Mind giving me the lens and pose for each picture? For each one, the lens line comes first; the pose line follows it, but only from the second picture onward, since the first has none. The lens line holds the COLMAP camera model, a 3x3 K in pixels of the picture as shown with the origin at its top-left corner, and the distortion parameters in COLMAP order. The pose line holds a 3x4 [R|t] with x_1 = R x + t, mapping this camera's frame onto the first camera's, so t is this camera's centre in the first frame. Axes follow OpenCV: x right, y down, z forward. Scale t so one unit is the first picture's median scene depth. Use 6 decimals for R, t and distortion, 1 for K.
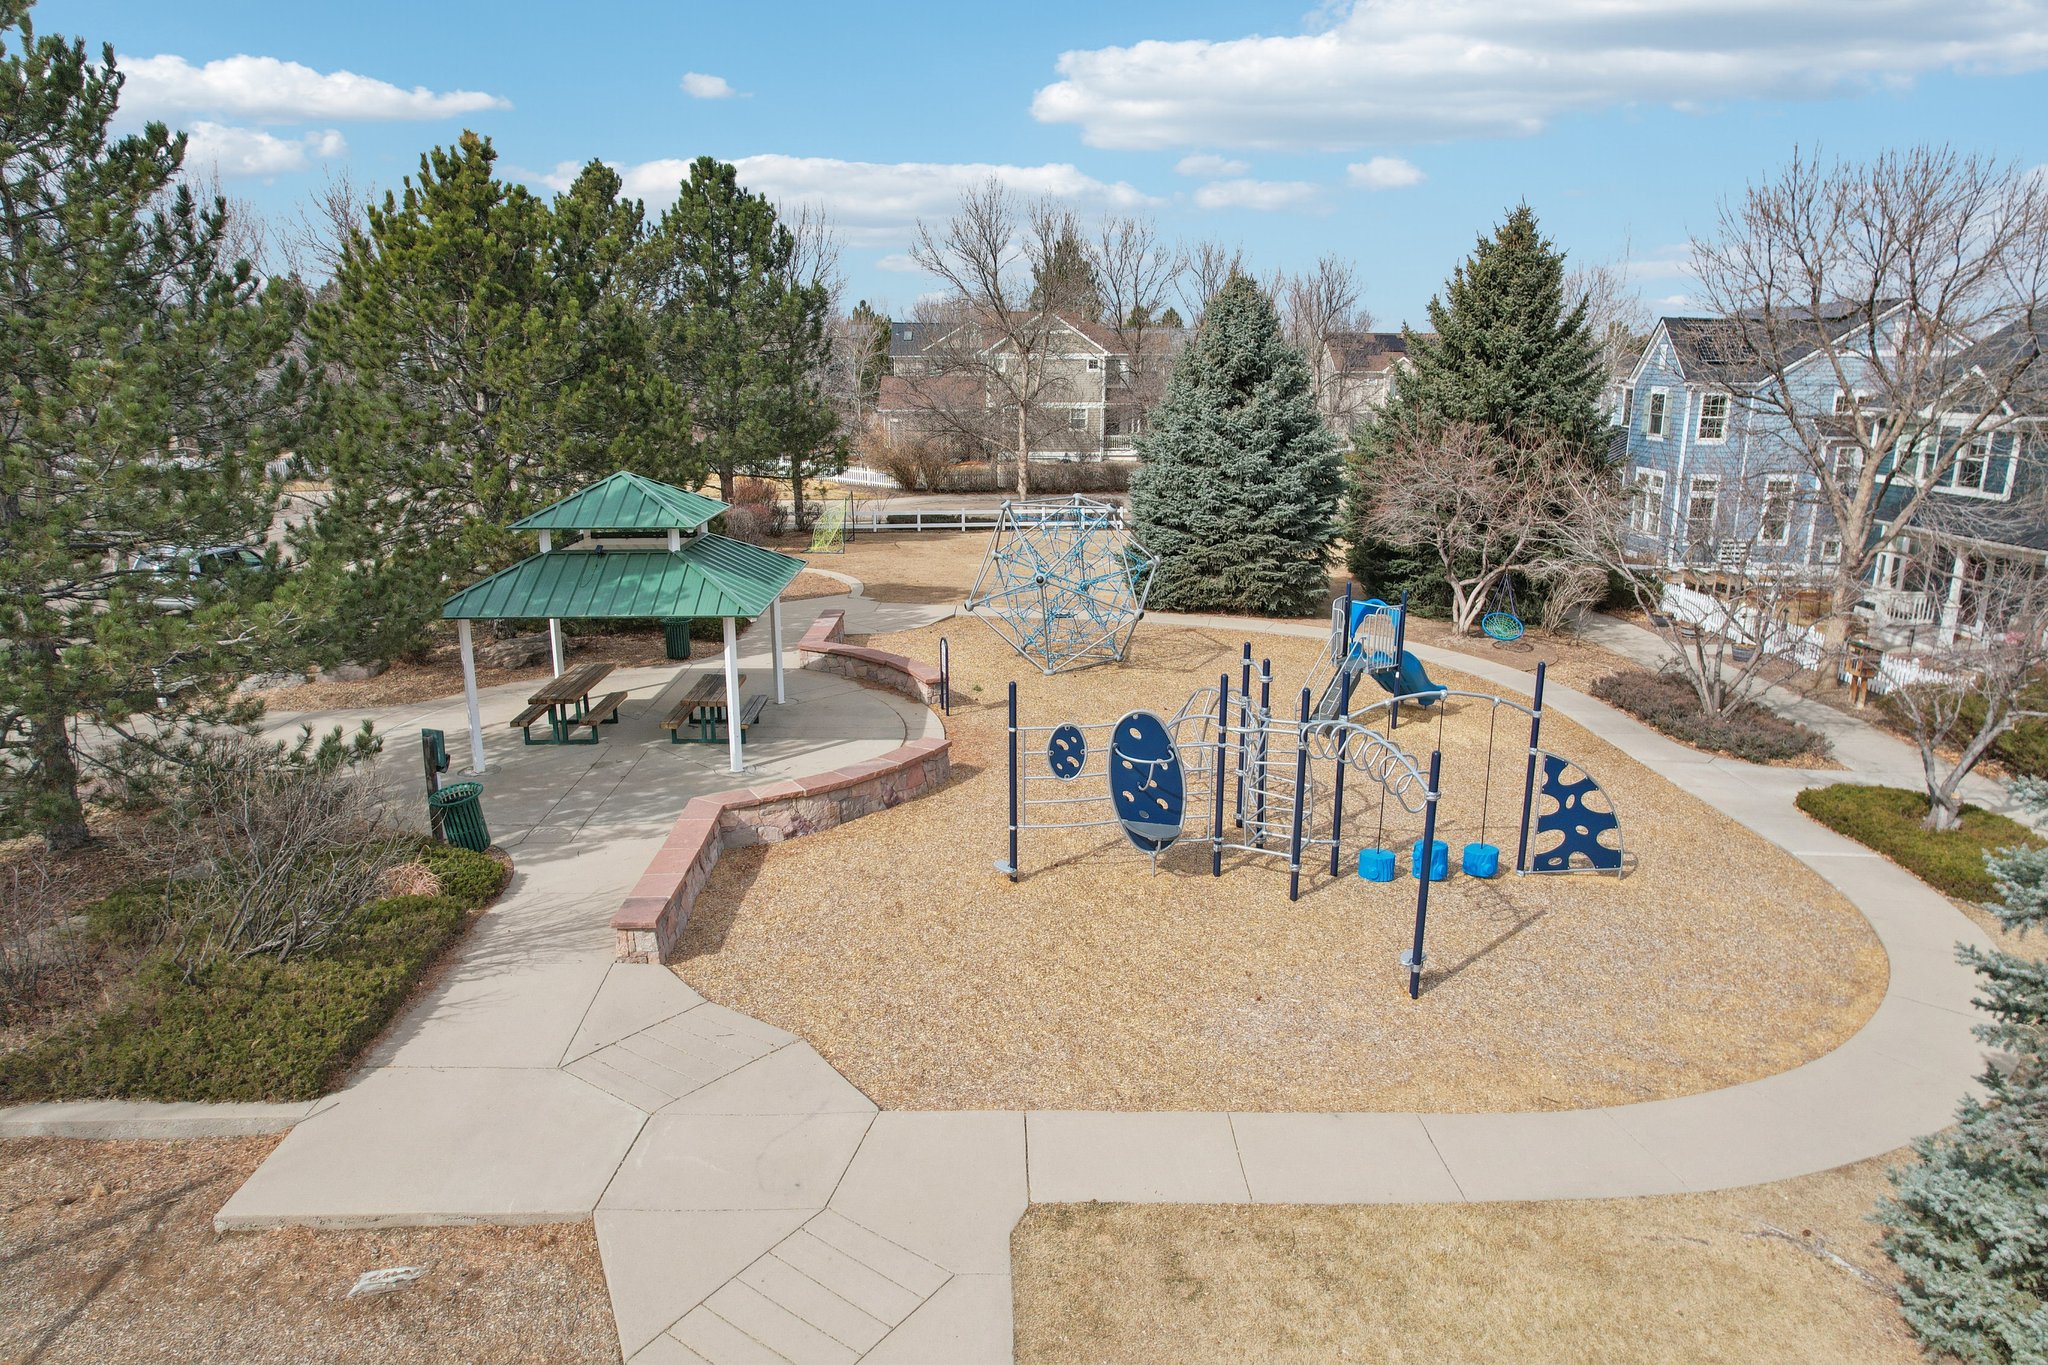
lens RADIAL K [[1301.1, 0, 1024.0], [0, 1301.1, 682.5], [0, 0, 1]] dist [-0.069497, 0.051813]
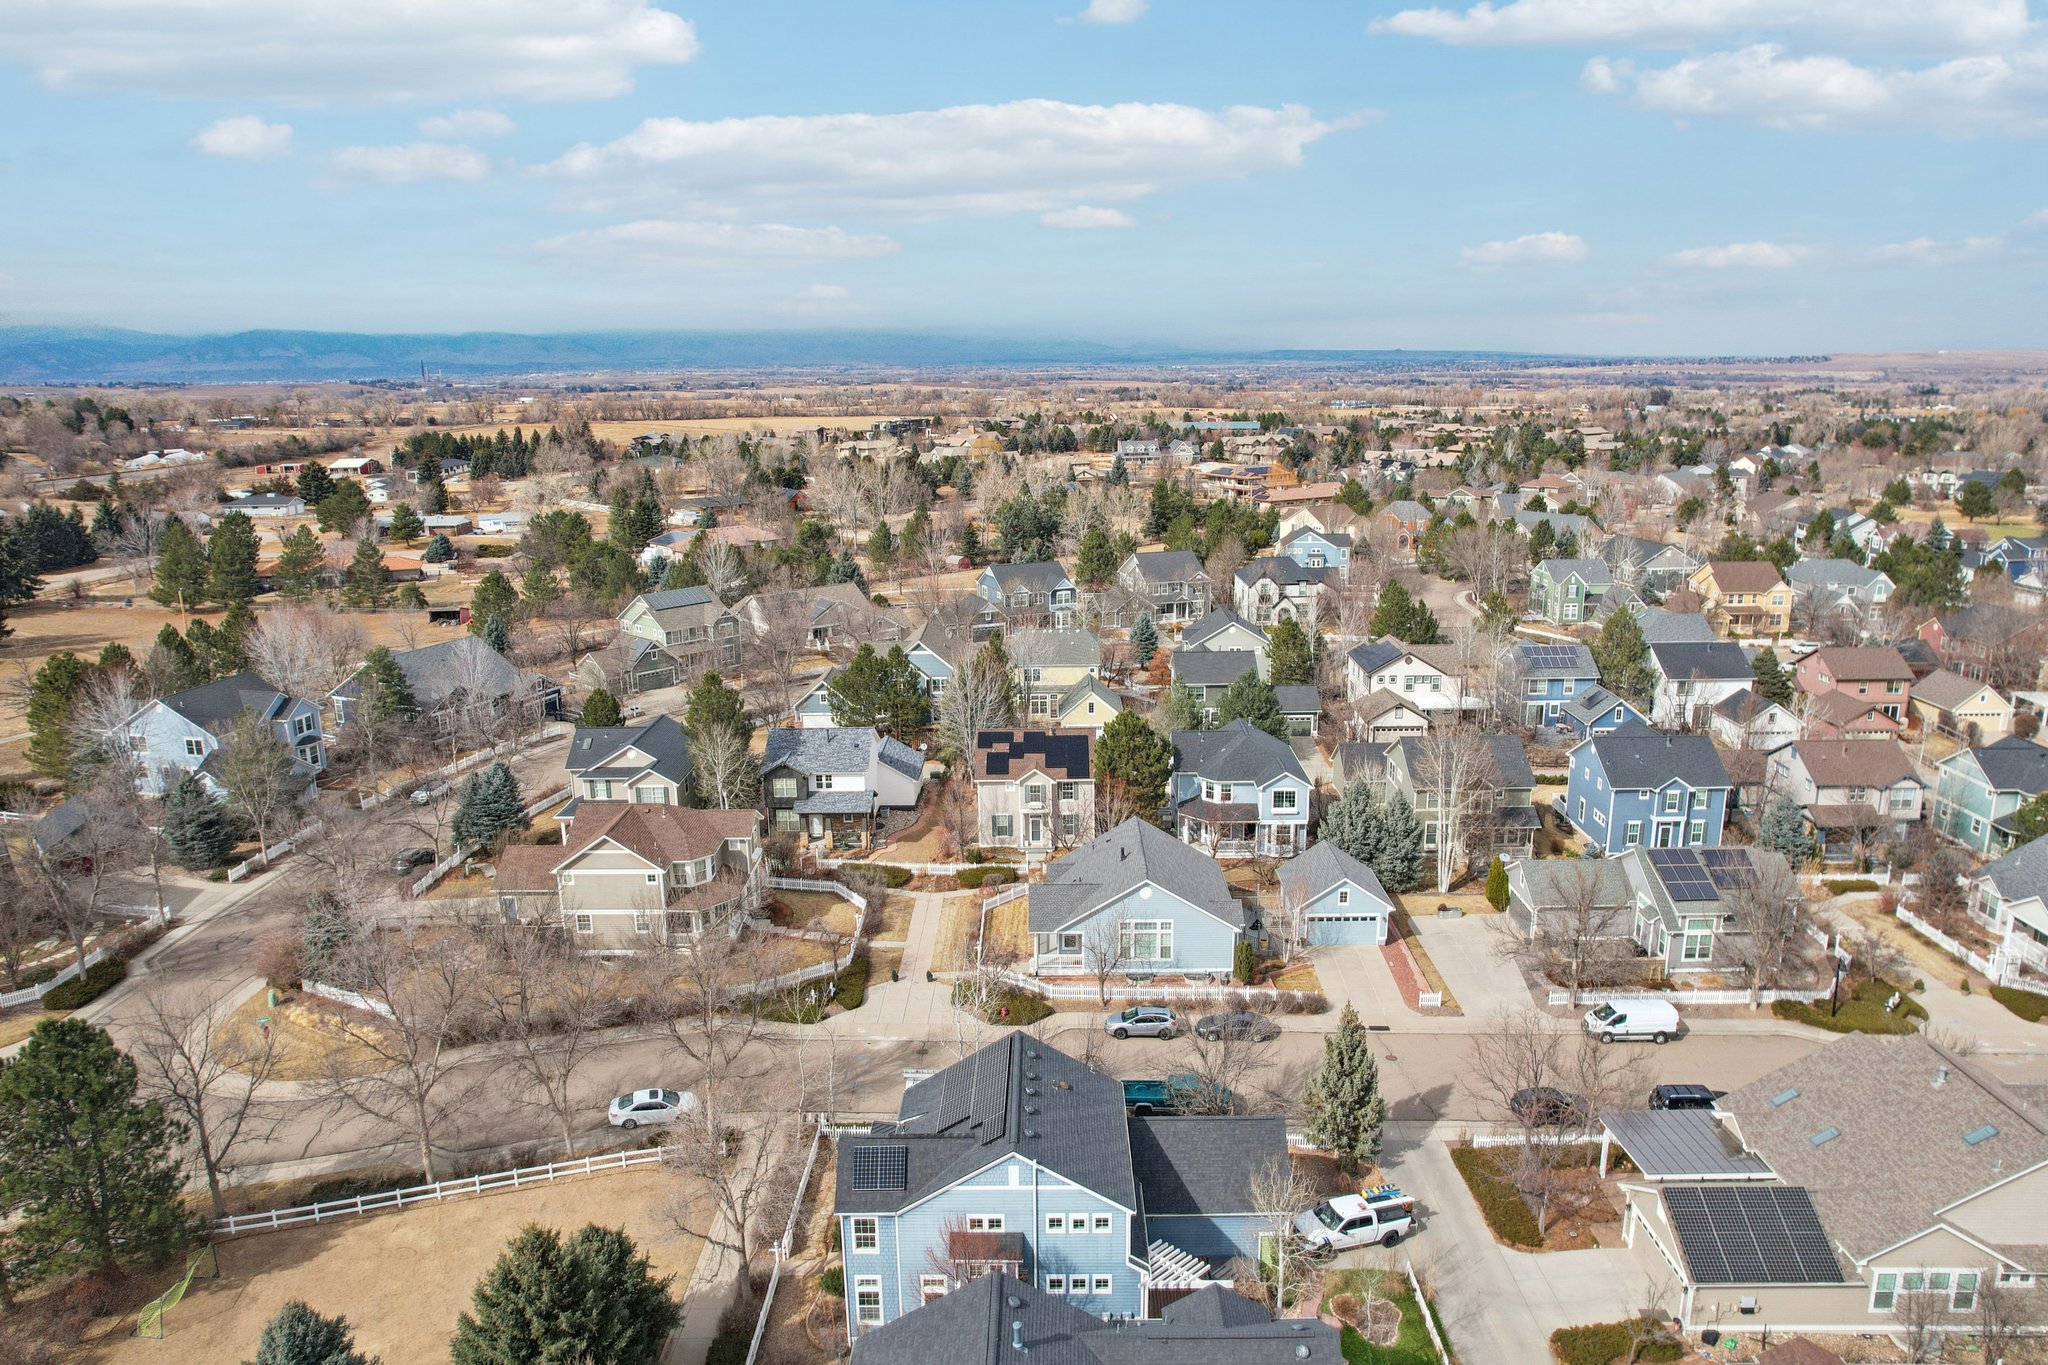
lens RADIAL K [[1326.8, 0, 1014.4], [0, 1326.8, 679.4], [0, 0, 1]] dist [-0.071196, 0.054767]
pose [[0.999169, -0.008408, -0.039882, 1.549686], [0.007736, 0.999826, -0.016969, -1.486105], [0.040018, 0.016647, 0.999060, -0.467382]]
